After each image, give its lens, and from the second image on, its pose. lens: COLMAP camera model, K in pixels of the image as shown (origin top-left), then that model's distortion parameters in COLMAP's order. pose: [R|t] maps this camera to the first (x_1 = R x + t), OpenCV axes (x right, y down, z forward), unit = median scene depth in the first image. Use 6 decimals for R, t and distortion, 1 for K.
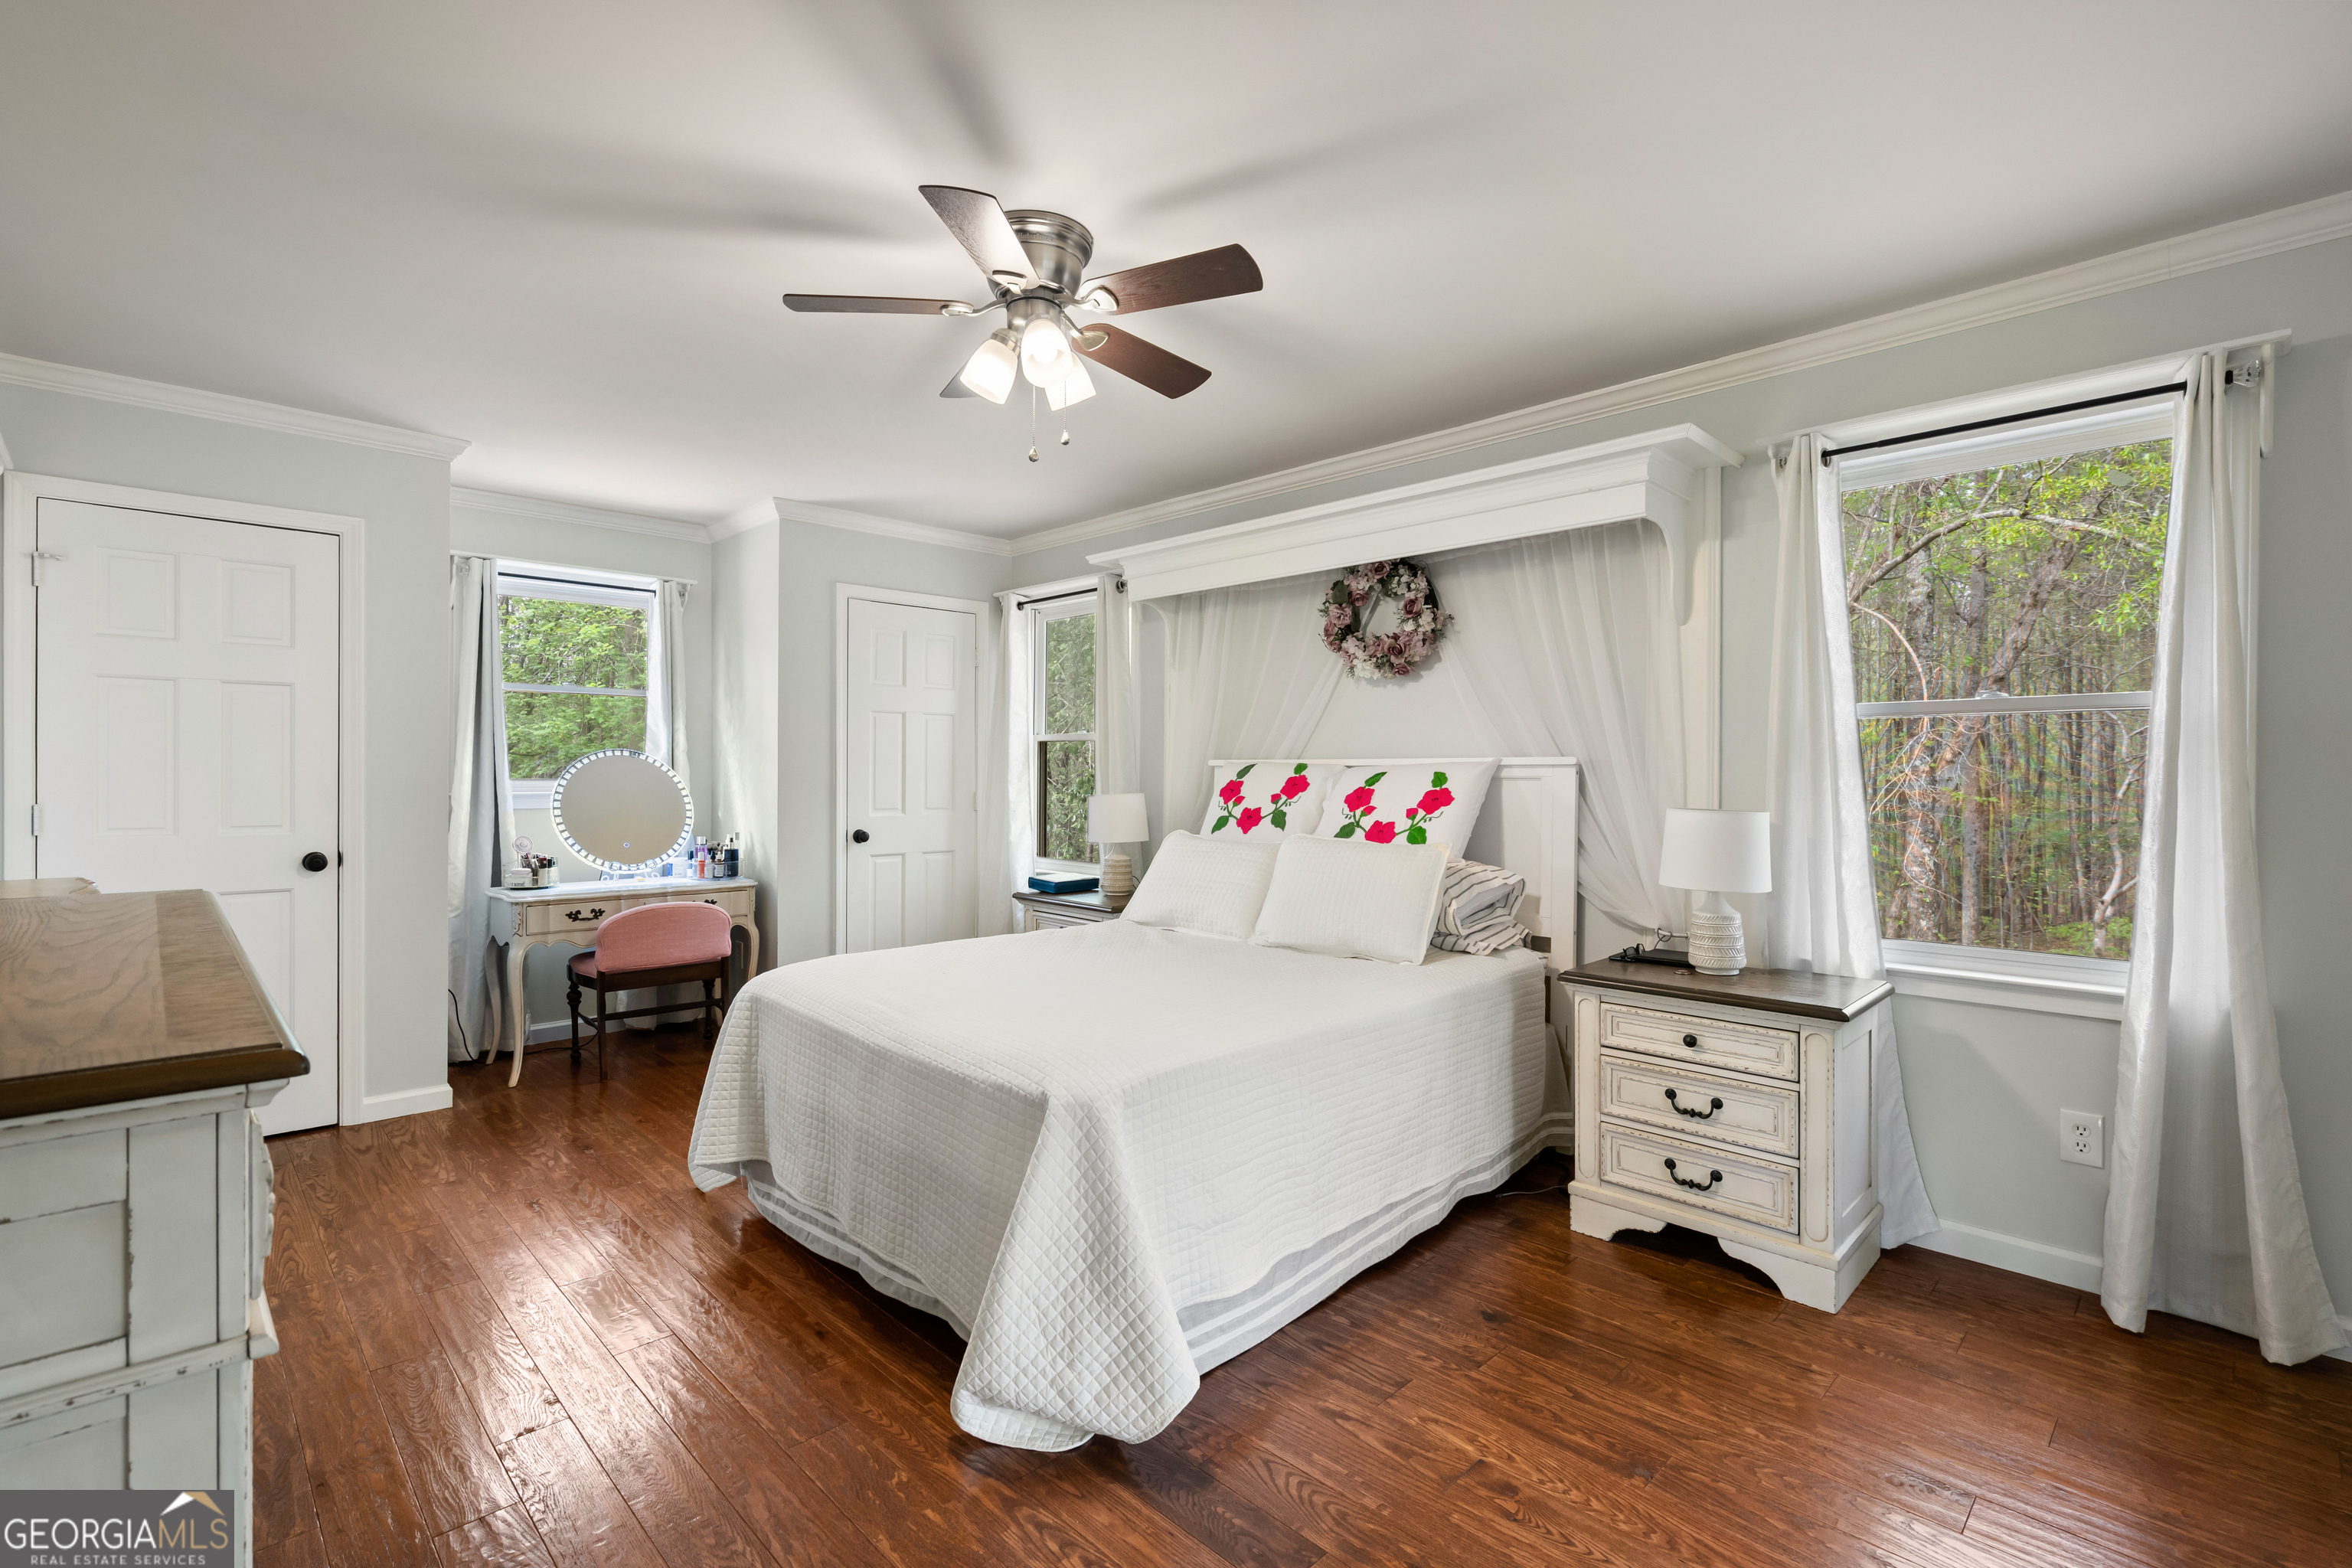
lens RADIAL K [[1077.9, 0, 1157.2], [0, 1077.9, 757.0], [0, 0, 1]] dist [0.001028, 0.000330]
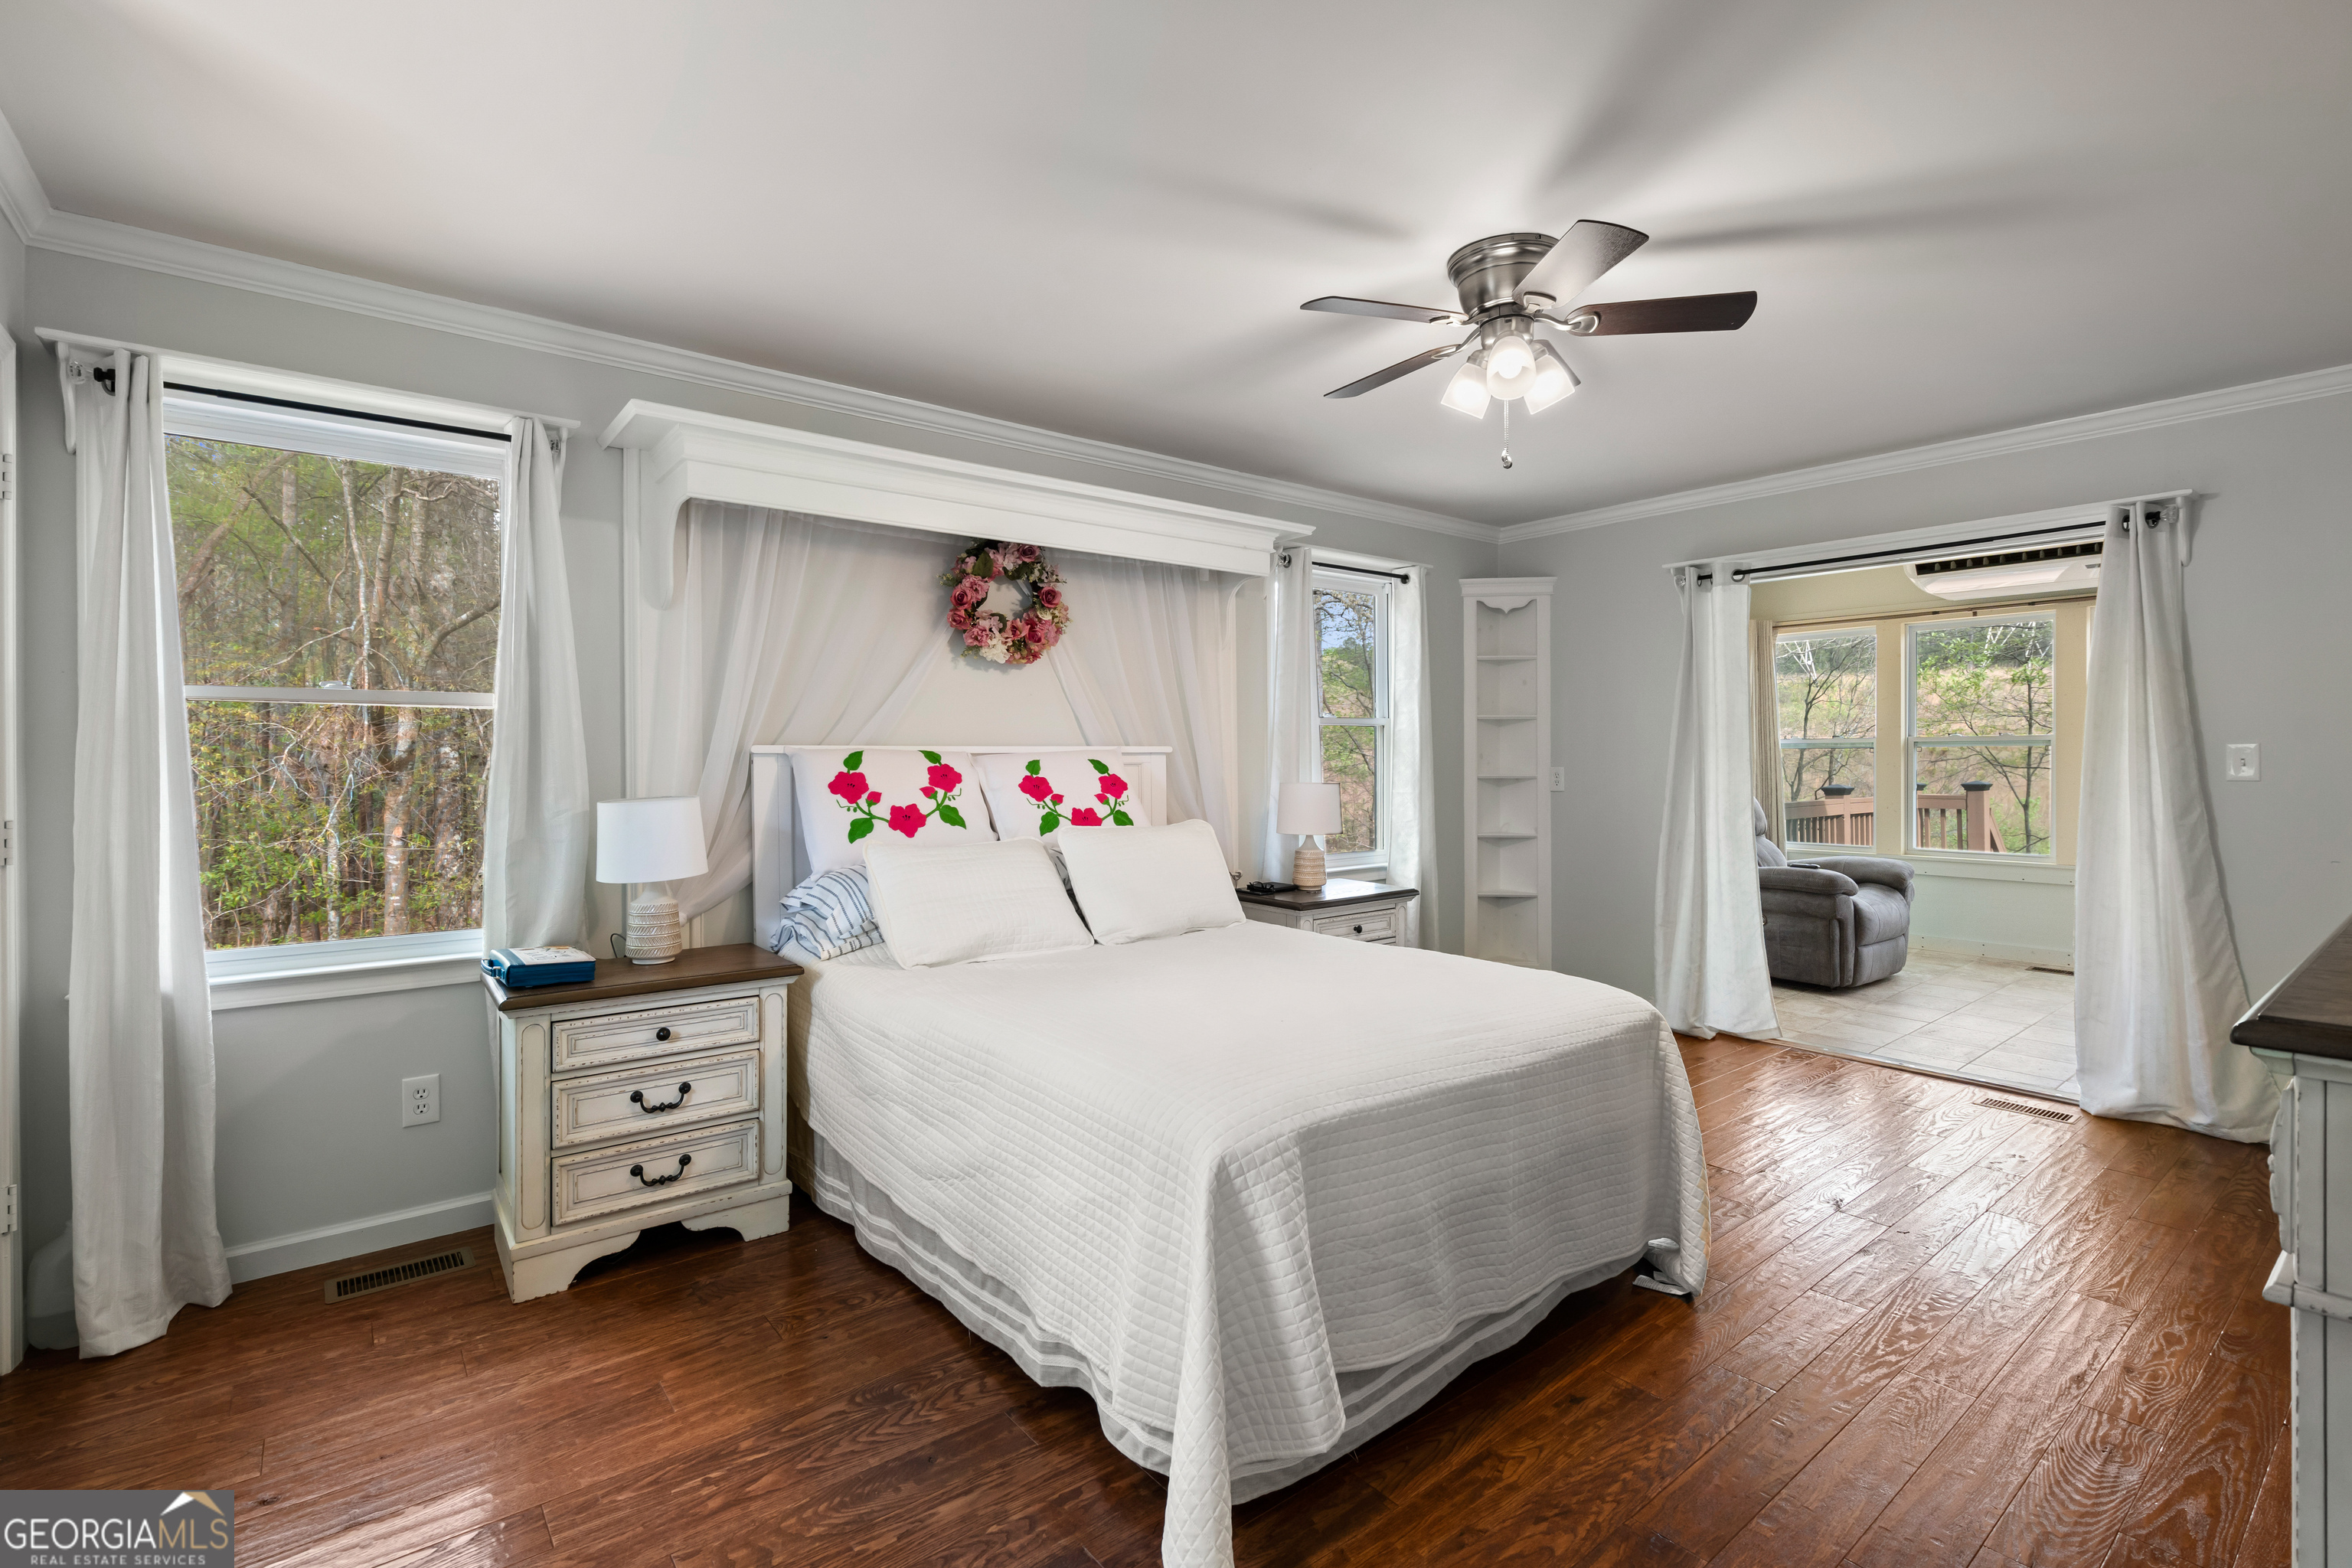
lens RADIAL K [[1077.9, 0, 1157.2], [0, 1077.9, 757.0], [0, 0, 1]] dist [0.001028, 0.000330]
pose [[0.088256, 0.002542, 0.996095, -0.467086], [-0.010973, 0.999939, -0.001580, 0.006950], [-0.996037, -0.010791, 0.088279, 0.486291]]
